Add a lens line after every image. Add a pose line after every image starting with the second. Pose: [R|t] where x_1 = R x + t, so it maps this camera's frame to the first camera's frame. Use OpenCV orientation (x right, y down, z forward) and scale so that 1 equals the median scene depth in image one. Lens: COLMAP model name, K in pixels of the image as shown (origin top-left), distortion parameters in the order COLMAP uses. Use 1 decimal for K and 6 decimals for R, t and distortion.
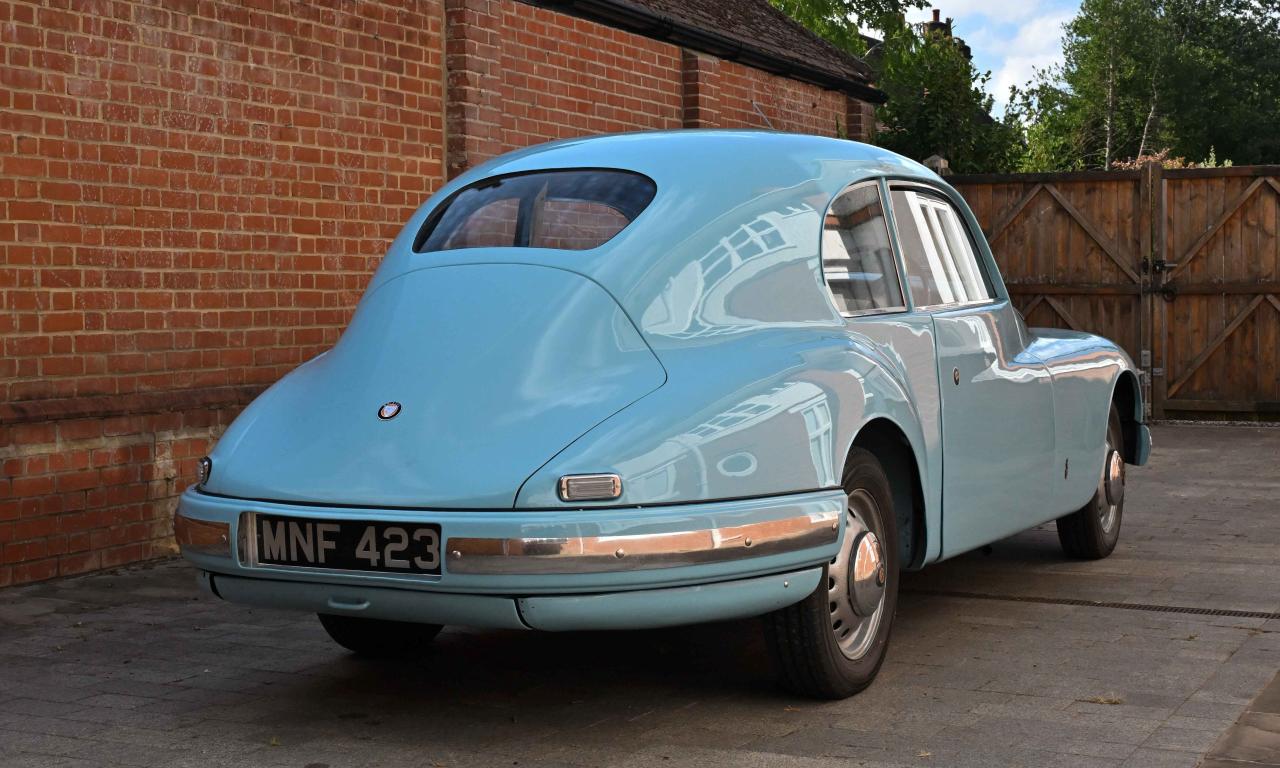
lens RADIAL K [[1927.5, 0, 624.7], [0, 1927.5, 286.6], [0, 0, 1]] dist [0.029071, -0.016550]
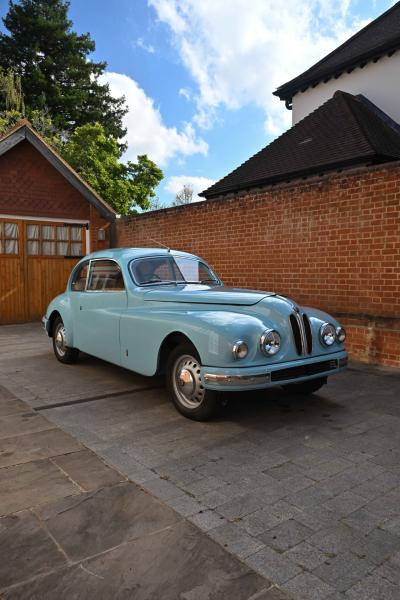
lens RADIAL K [[439.5, 0, 200.0], [0, 439.5, 300.0], [0, 0, 1]] dist [0.011746, 0.003008]
pose [[-0.434350, 0.053808, -0.899136, 0.653792], [0.002220, 0.998275, 0.058669, -0.017211], [0.900741, 0.023486, -0.433720, 1.188374]]
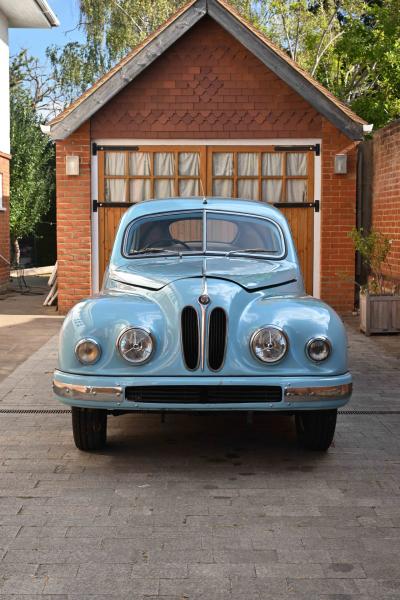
lens RADIAL K [[912.6, 0, 200.0], [0, 912.6, 300.0], [0, 0, 1]] dist [0.002086, -0.052523]
pose [[-0.889186, 0.033916, -0.456288, 0.475640], [-0.001387, 0.997045, 0.076812, -0.026767], [0.457544, 0.068933, -0.886511, 1.623863]]
